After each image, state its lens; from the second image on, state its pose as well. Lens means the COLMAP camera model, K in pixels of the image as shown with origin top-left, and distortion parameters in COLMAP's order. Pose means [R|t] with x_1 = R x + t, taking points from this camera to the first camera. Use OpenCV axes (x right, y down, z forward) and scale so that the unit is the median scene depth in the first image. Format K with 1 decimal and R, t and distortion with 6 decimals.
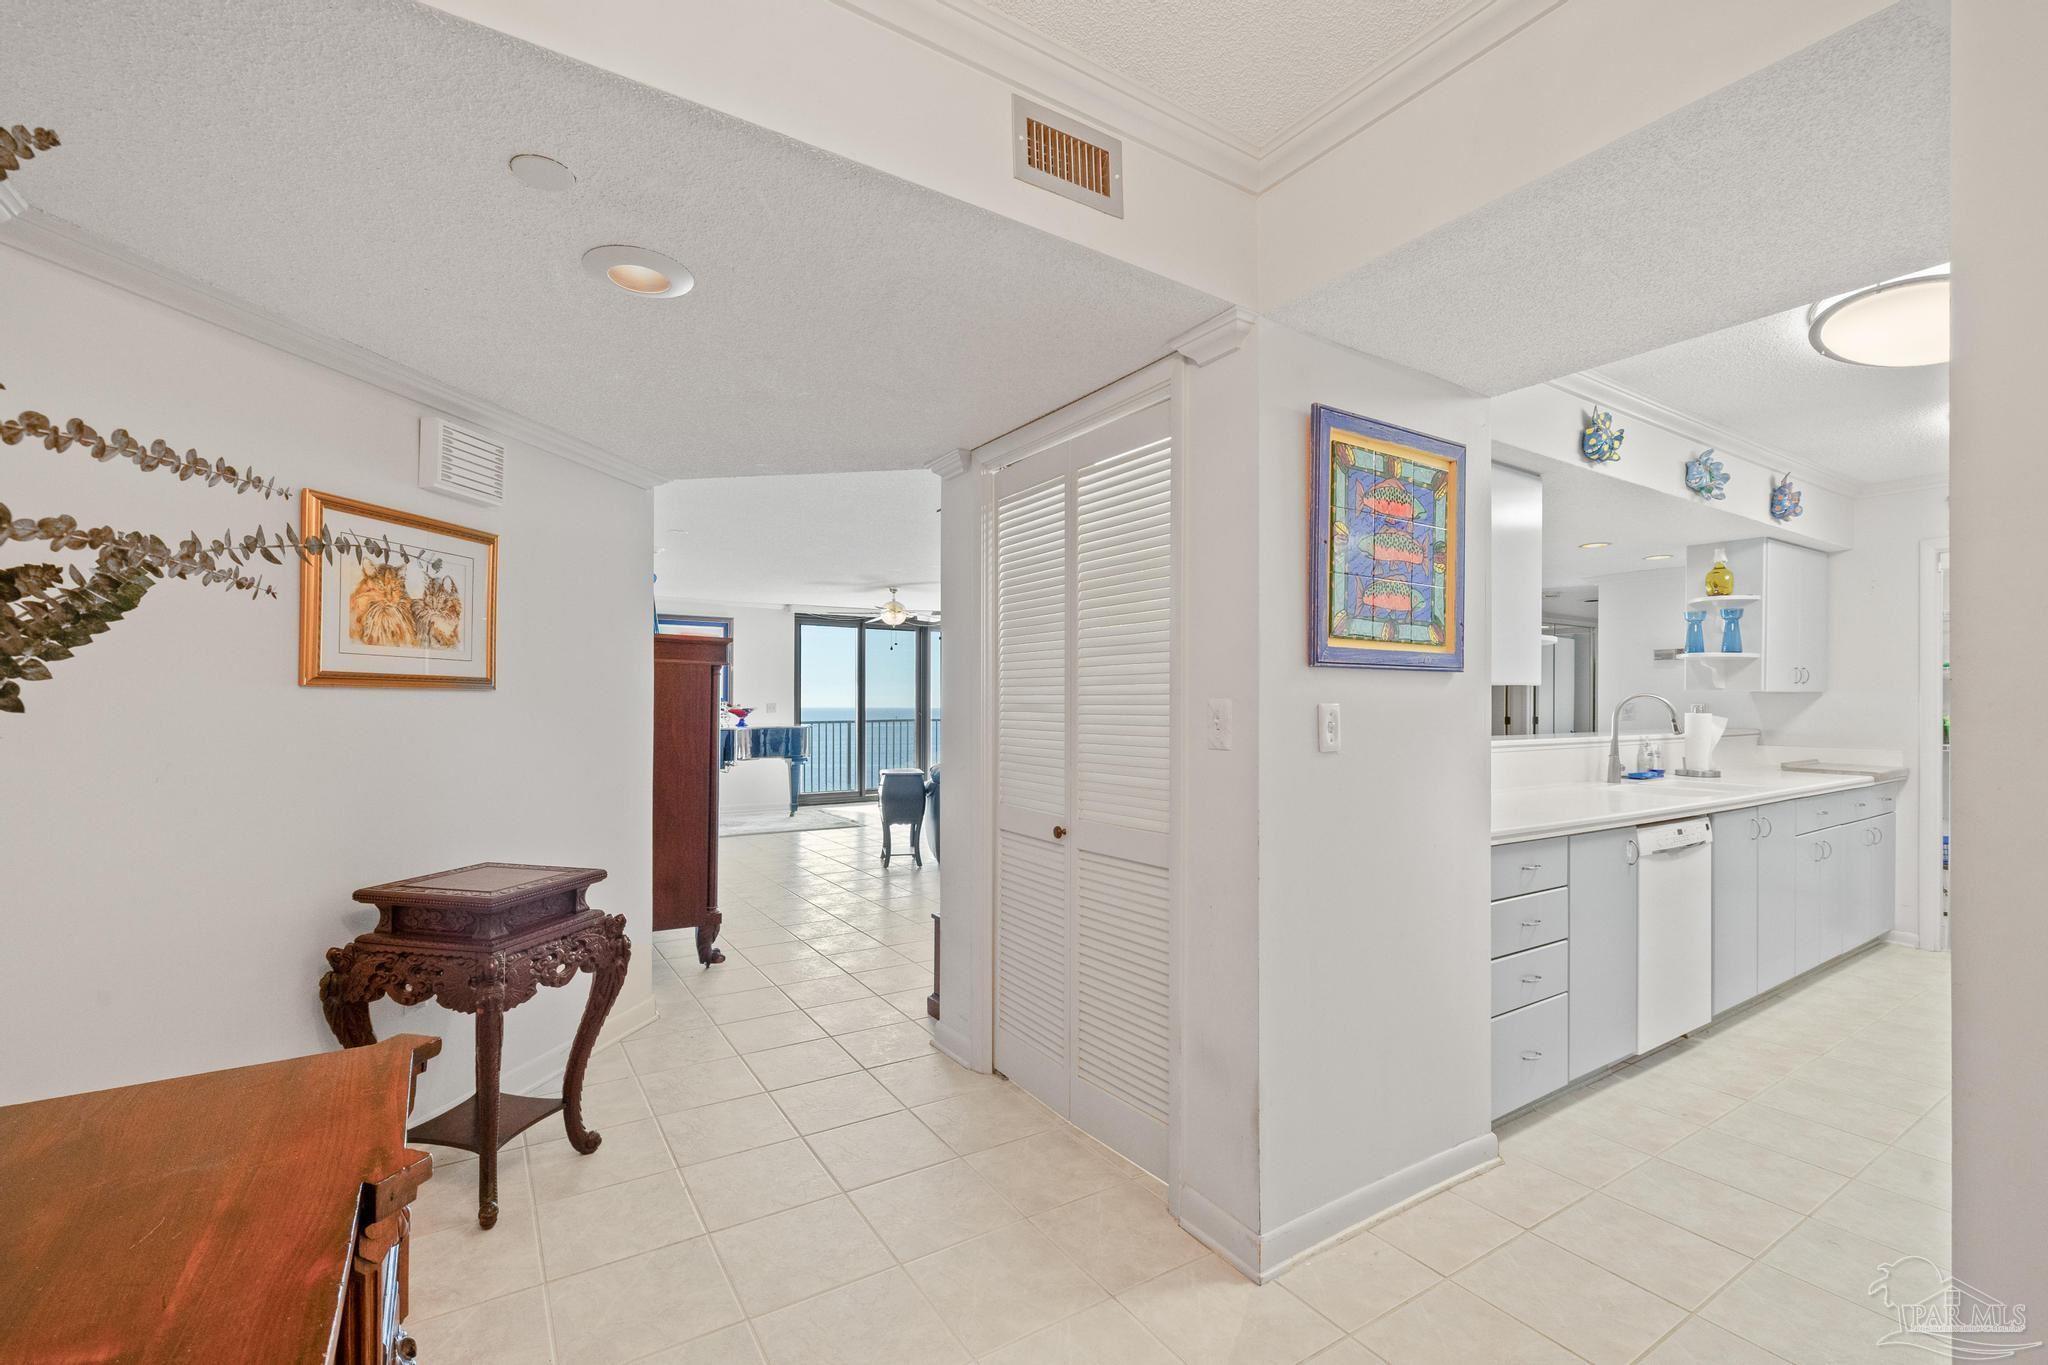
lens RADIAL K [[858.9, 0, 1023.2], [0, 858.9, 697.2], [0, 0, 1]] dist [-0.012024, 0.005011]
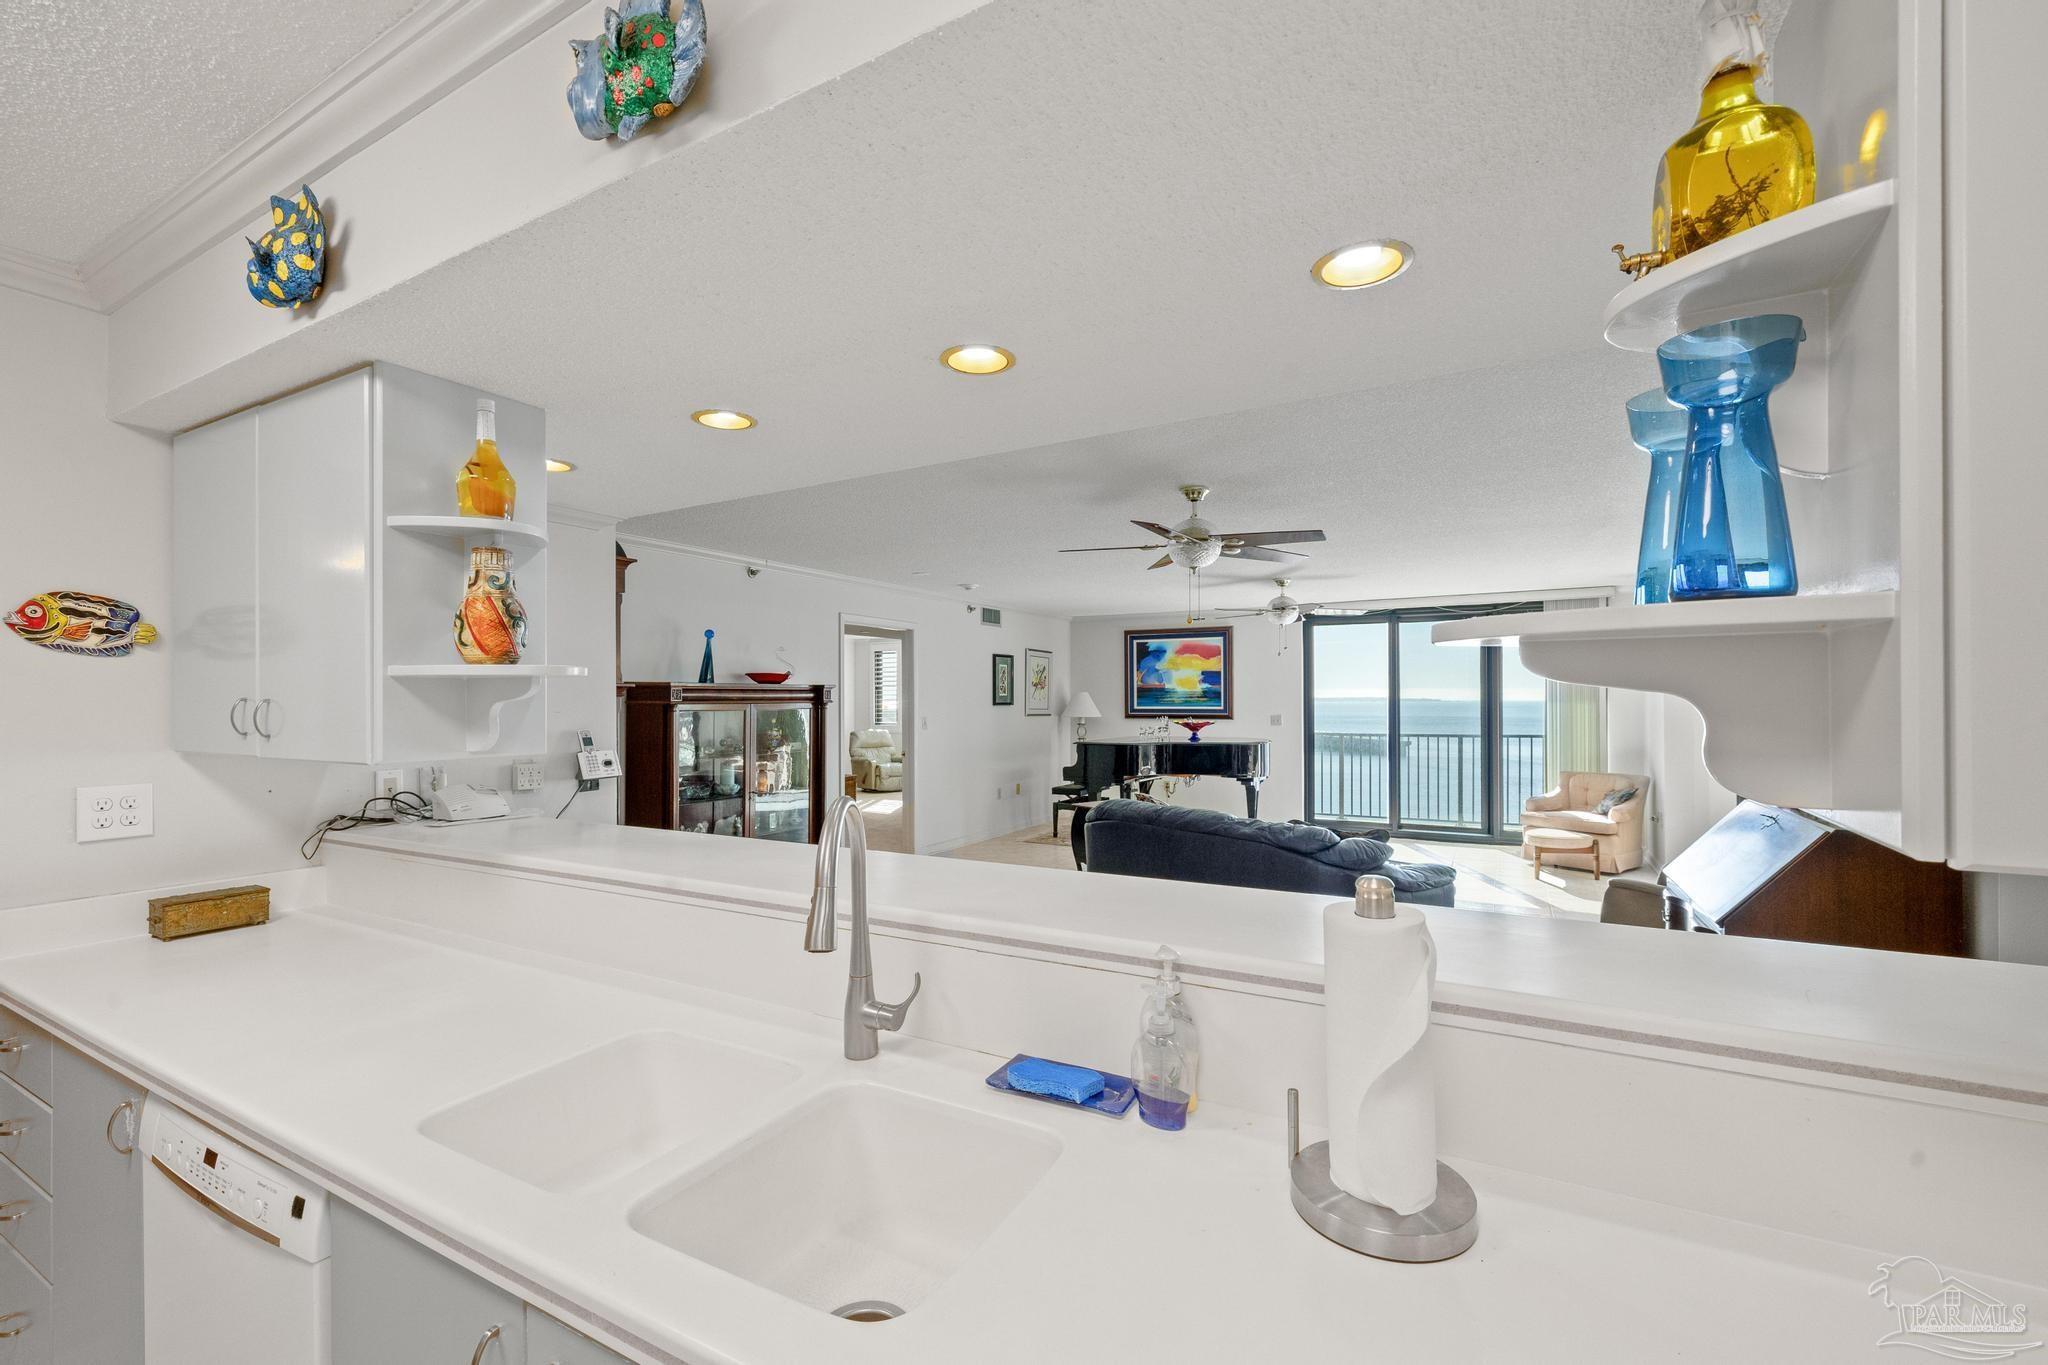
lens RADIAL K [[858.9, 0, 1027.0], [0, 858.9, 692.5], [0, 0, 1]] dist [-0.012024, 0.005011]
pose [[0.470483, -0.010415, -0.882348, 0.919724], [0.014557, 0.999886, -0.004041, -0.039800], [0.882289, -0.010943, 0.470580, 0.787540]]
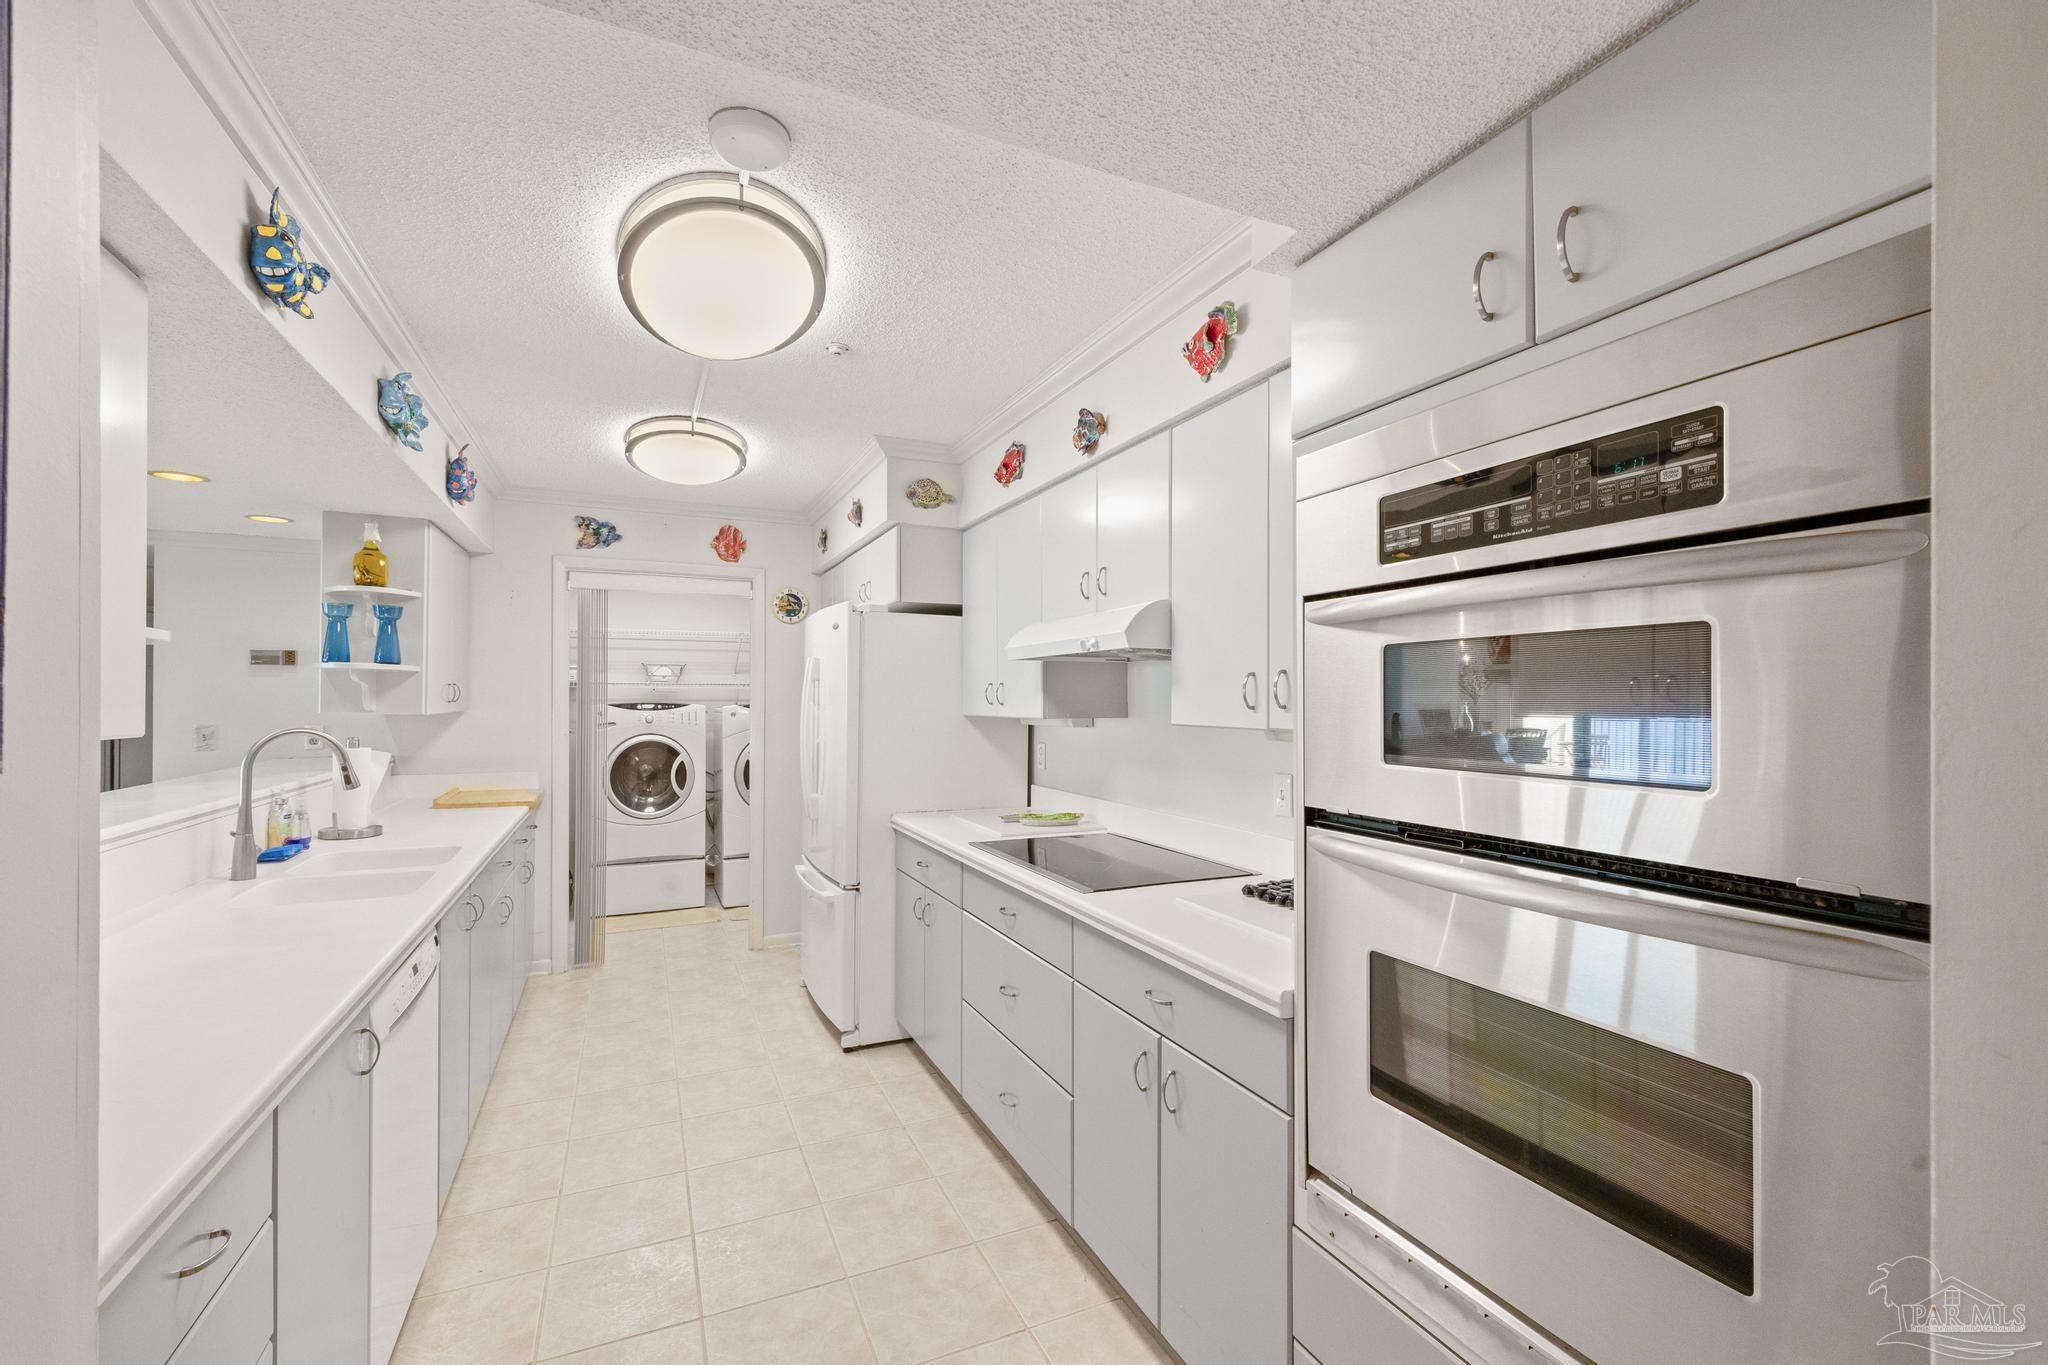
lens RADIAL K [[858.9, 0, 1029.0], [0, 858.9, 695.8], [0, 0, 1]] dist [-0.012024, 0.005011]
pose [[0.132195, 0.000202, 0.991224, 0.154412], [-0.006087, 0.999981, 0.000608, -0.027601], [-0.991205, -0.006114, 0.132194, 0.335615]]
